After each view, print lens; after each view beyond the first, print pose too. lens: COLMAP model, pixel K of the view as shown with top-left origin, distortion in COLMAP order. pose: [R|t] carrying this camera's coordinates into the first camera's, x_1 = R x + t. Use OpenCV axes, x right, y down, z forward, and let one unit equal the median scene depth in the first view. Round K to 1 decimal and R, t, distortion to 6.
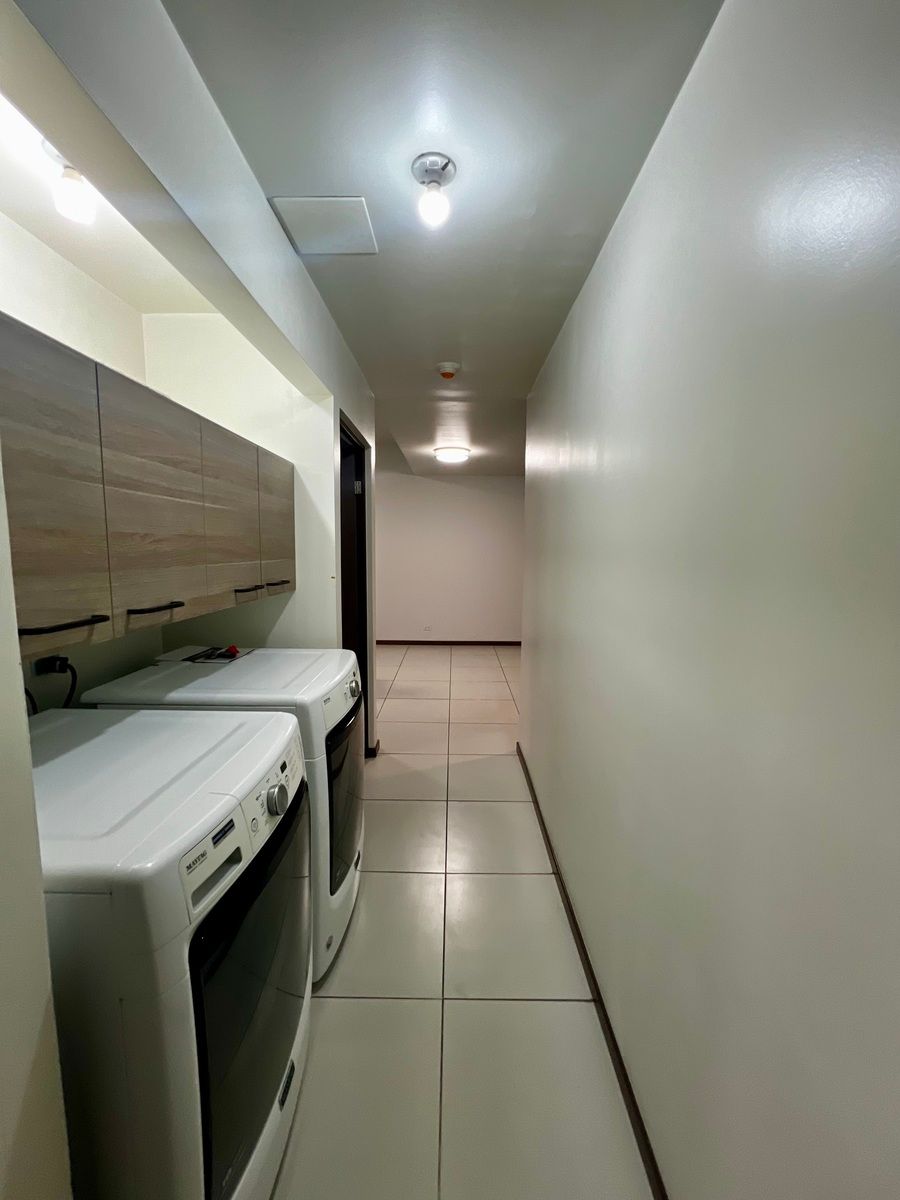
lens RADIAL K [[483.7, 0, 448.4], [0, 483.7, 602.3], [0, 0, 1]] dist [0.001317, 0.000361]
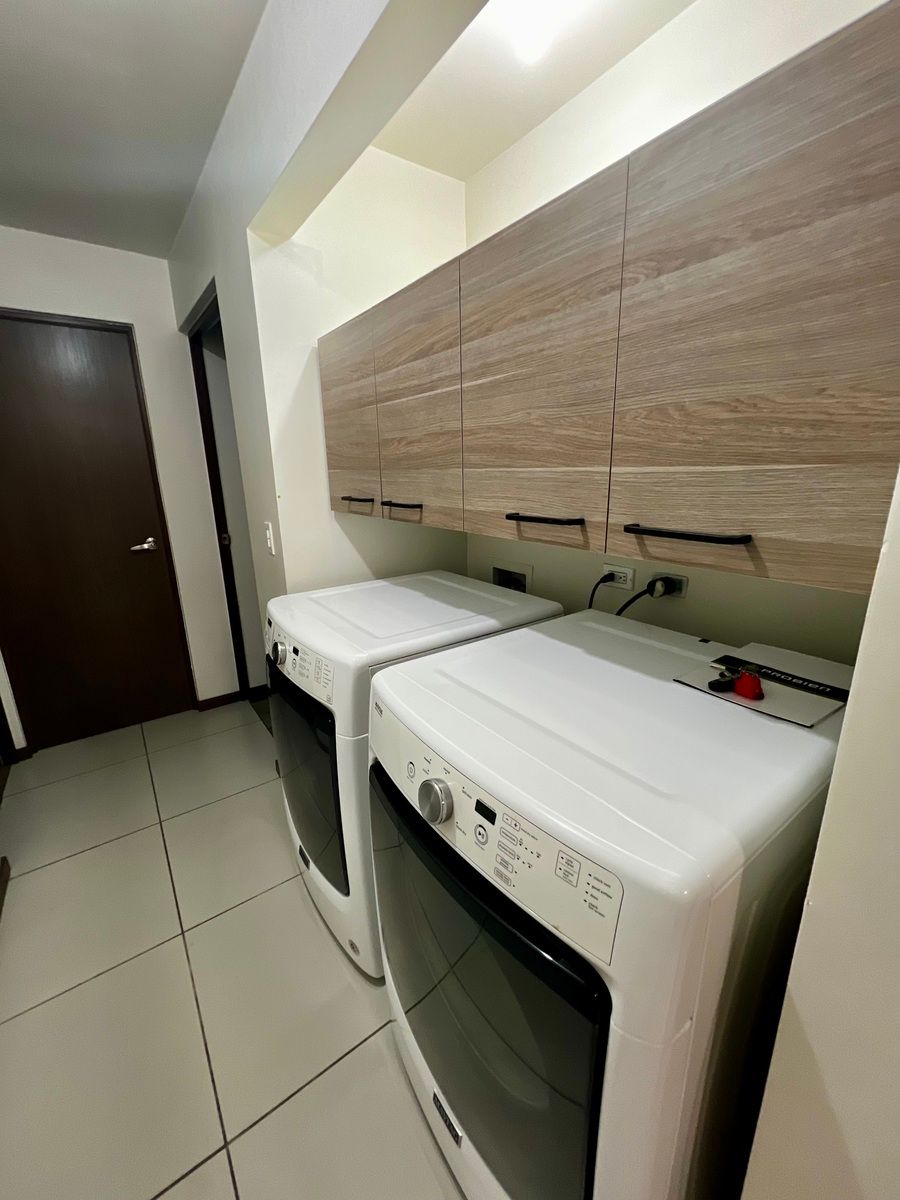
lens RADIAL K [[483.7, 0, 448.0], [0, 483.7, 591.3], [0, 0, 1]] dist [0.001317, 0.000361]
pose [[-0.800796, 0.159023, -0.577441, -0.004529], [-0.052493, 0.941764, 0.332151, -0.173400], [0.596633, 0.296296, -0.745813, 1.886977]]
